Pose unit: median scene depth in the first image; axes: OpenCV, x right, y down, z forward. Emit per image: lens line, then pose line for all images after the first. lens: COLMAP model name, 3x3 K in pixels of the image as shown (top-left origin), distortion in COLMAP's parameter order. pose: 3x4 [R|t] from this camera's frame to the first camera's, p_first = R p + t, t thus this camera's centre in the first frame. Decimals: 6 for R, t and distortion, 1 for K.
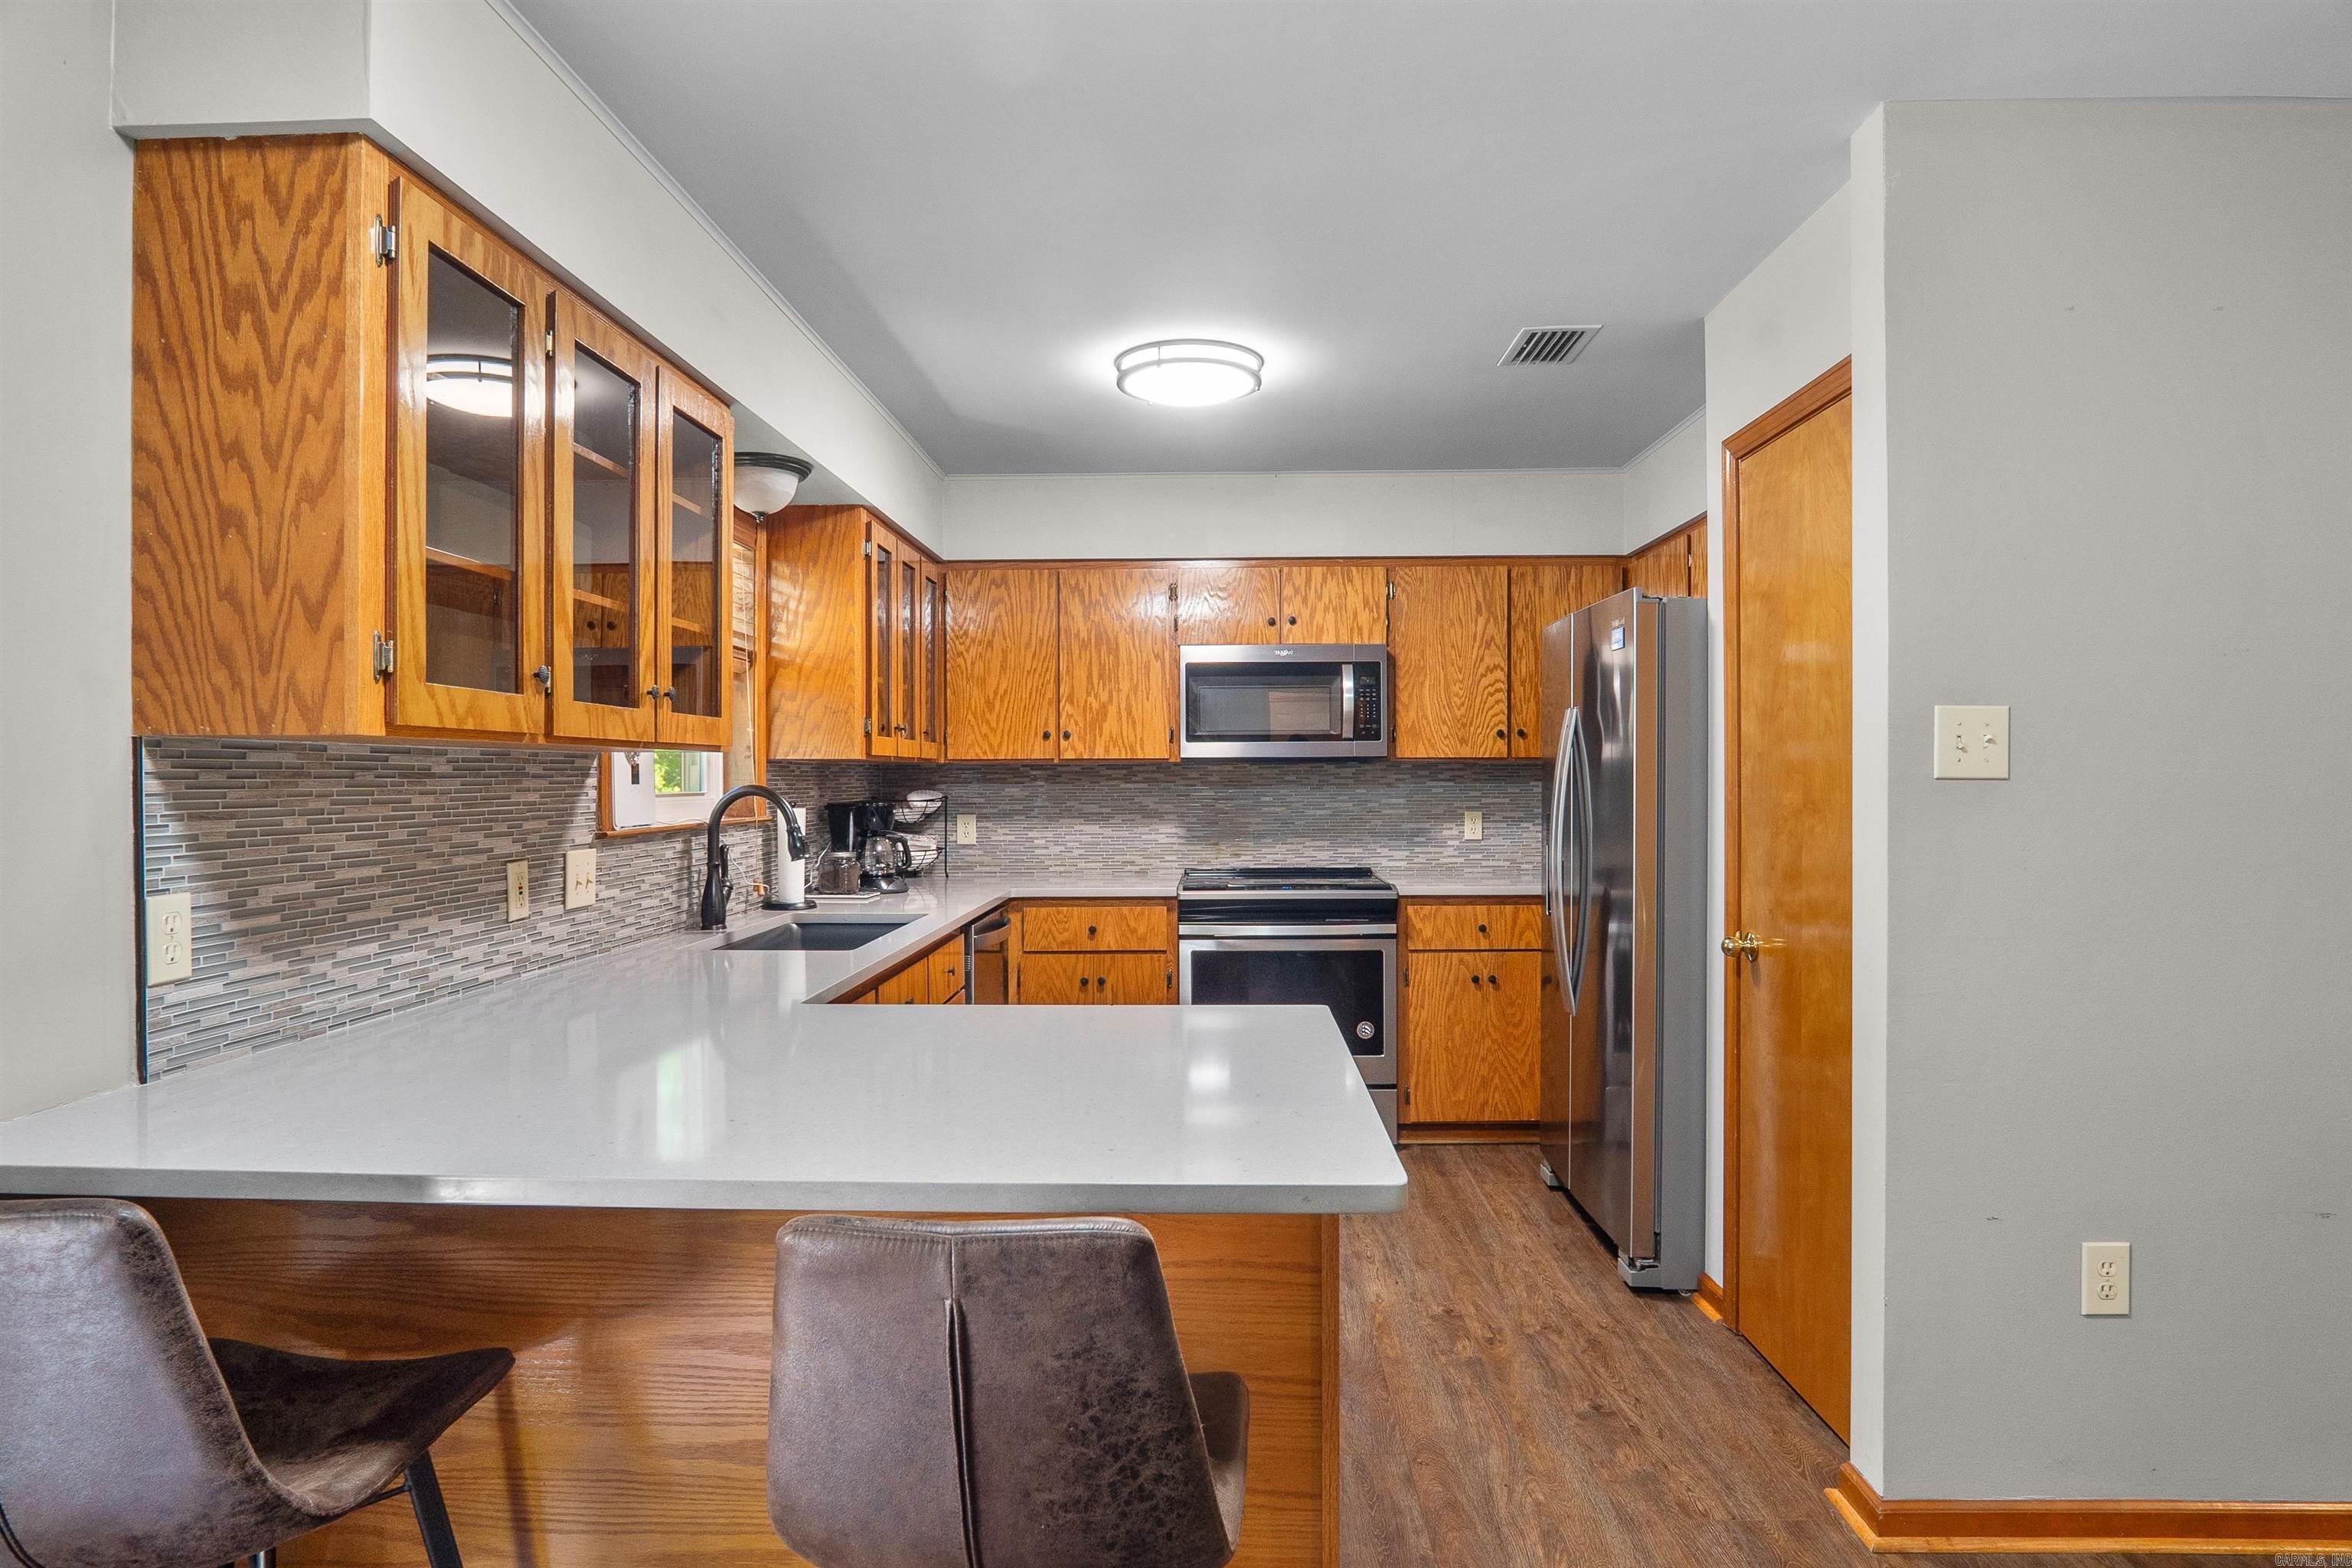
lens RADIAL K [[1269.1, 0, 1179.5], [0, 1269.1, 795.4], [0, 0, 1]] dist [-0.027059, 0.007550]
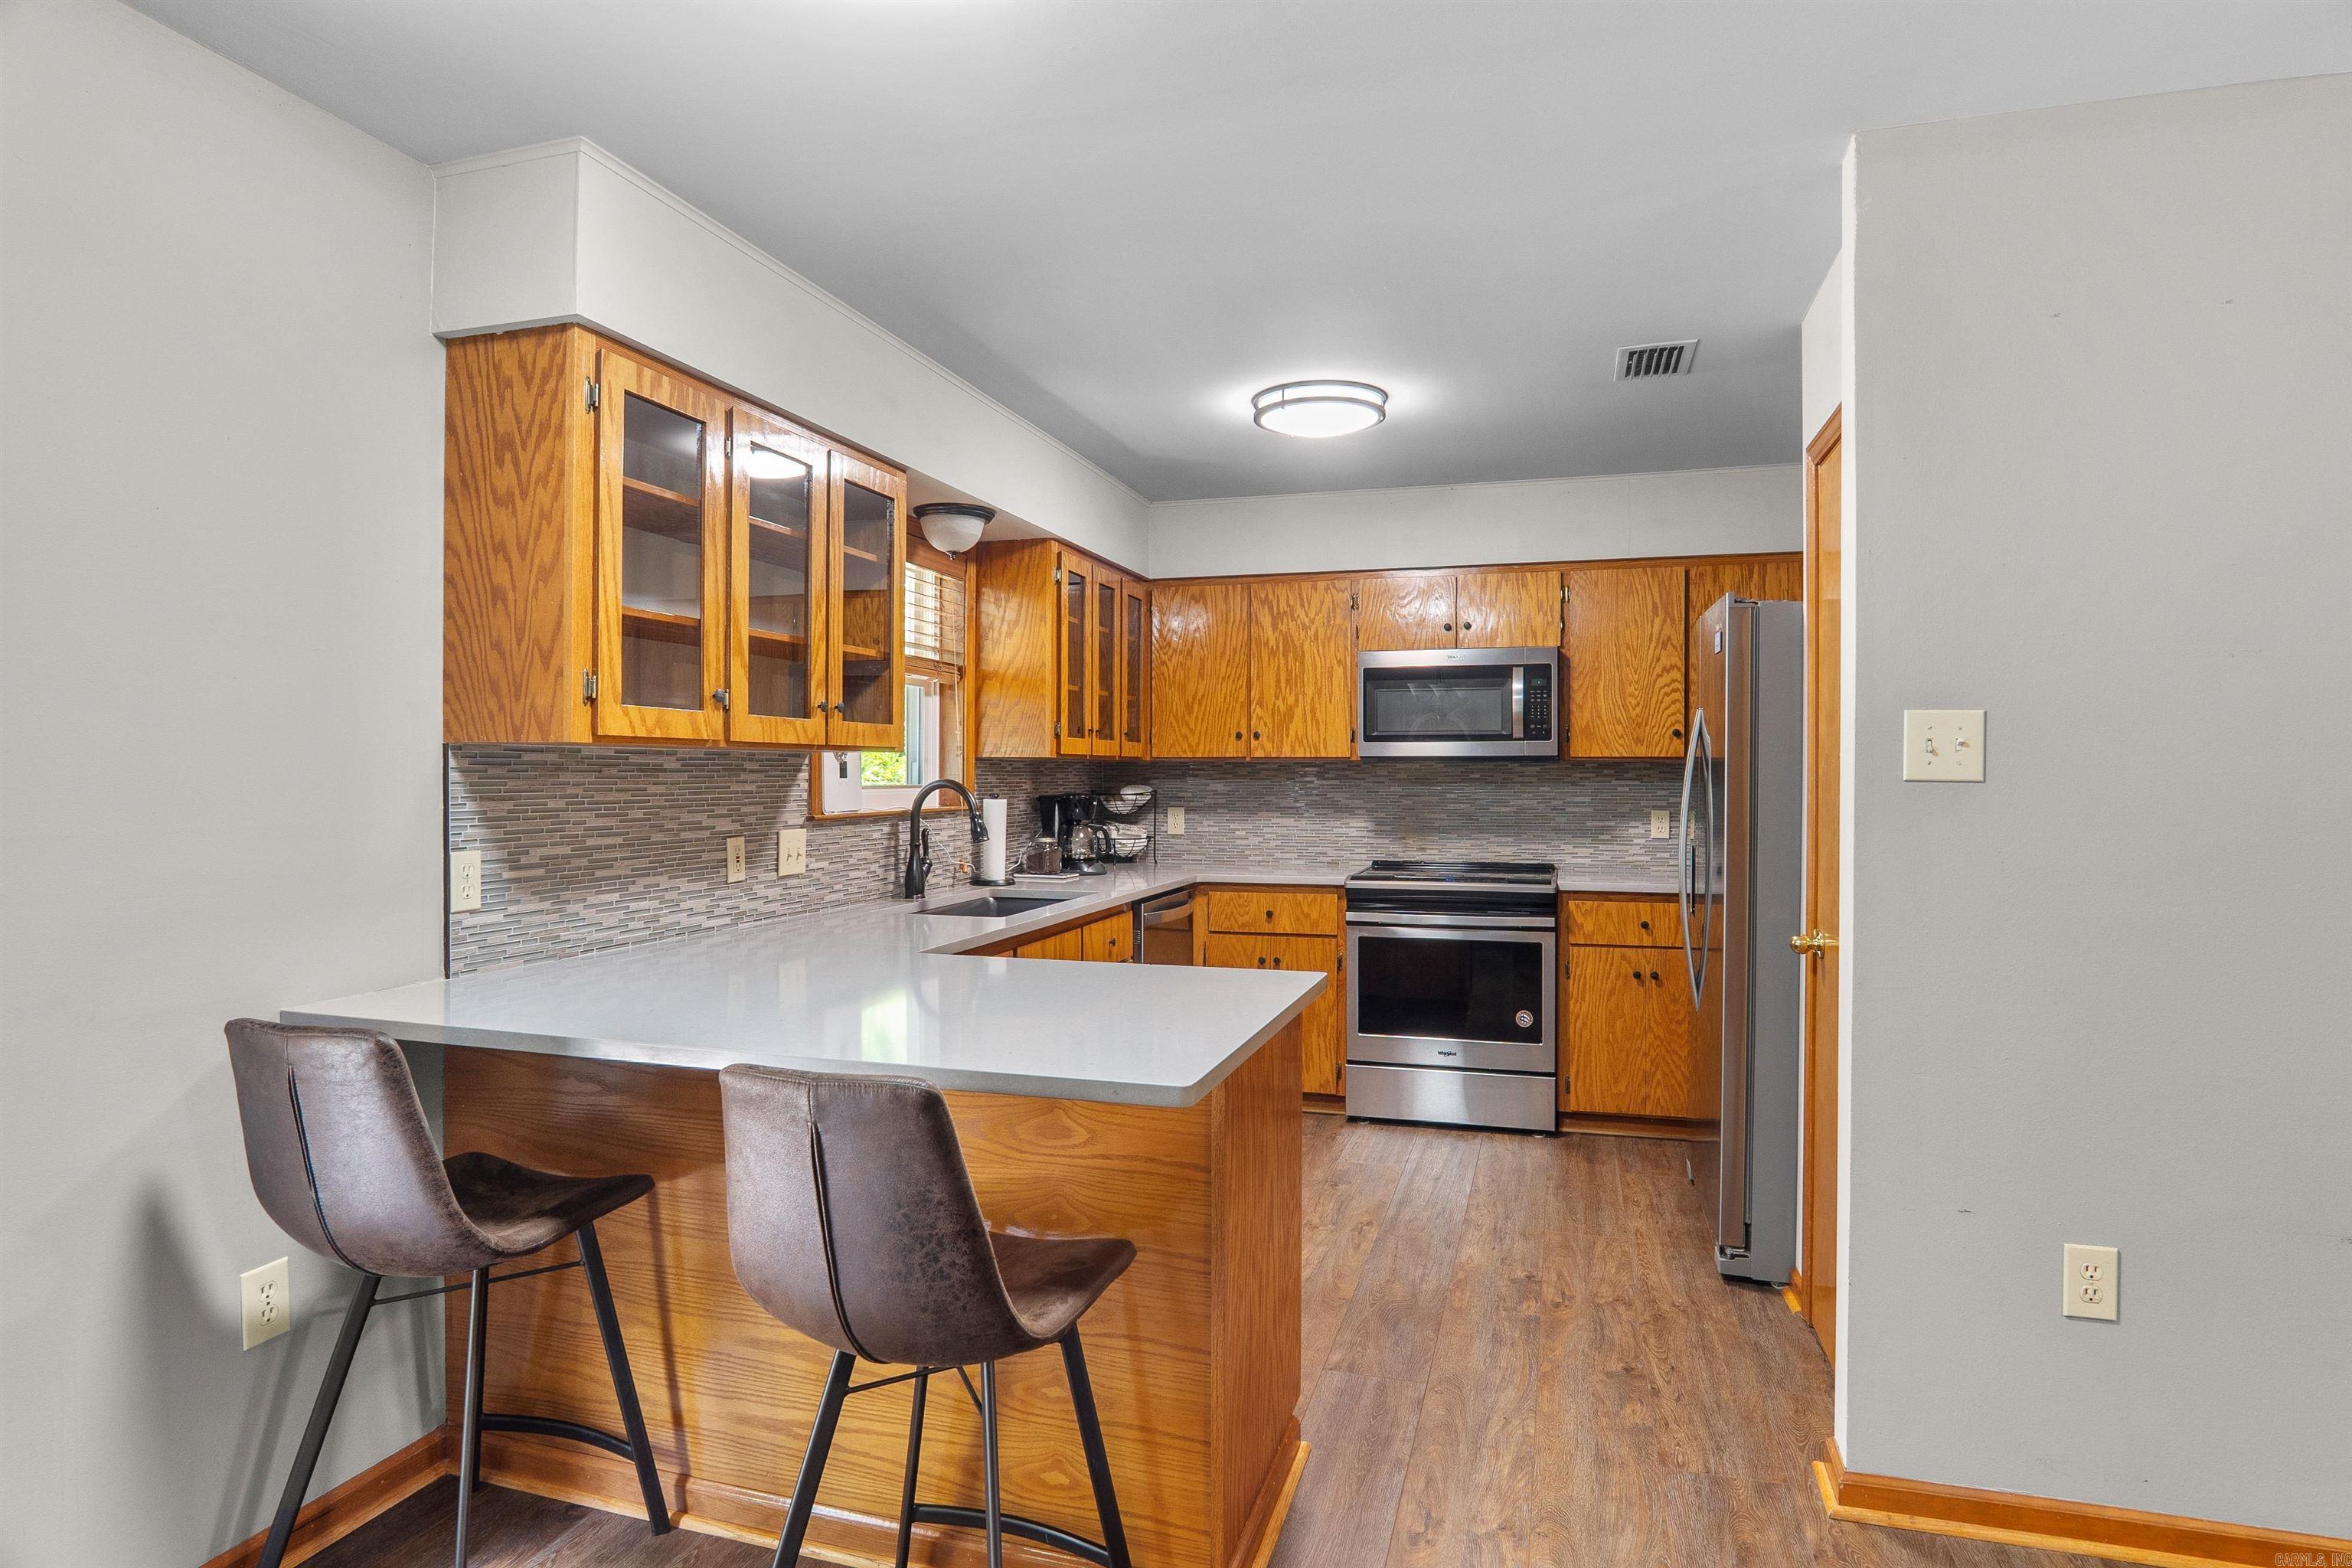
lens RADIAL K [[1269.1, 0, 1179.5], [0, 1269.1, 795.4], [0, 0, 1]] dist [-0.027059, 0.007550]
pose [[0.964804, 0.010142, -0.262776, 0.201566], [-0.009325, 0.999947, 0.004358, -0.000154], [0.262806, -0.001755, 0.964847, -0.106033]]
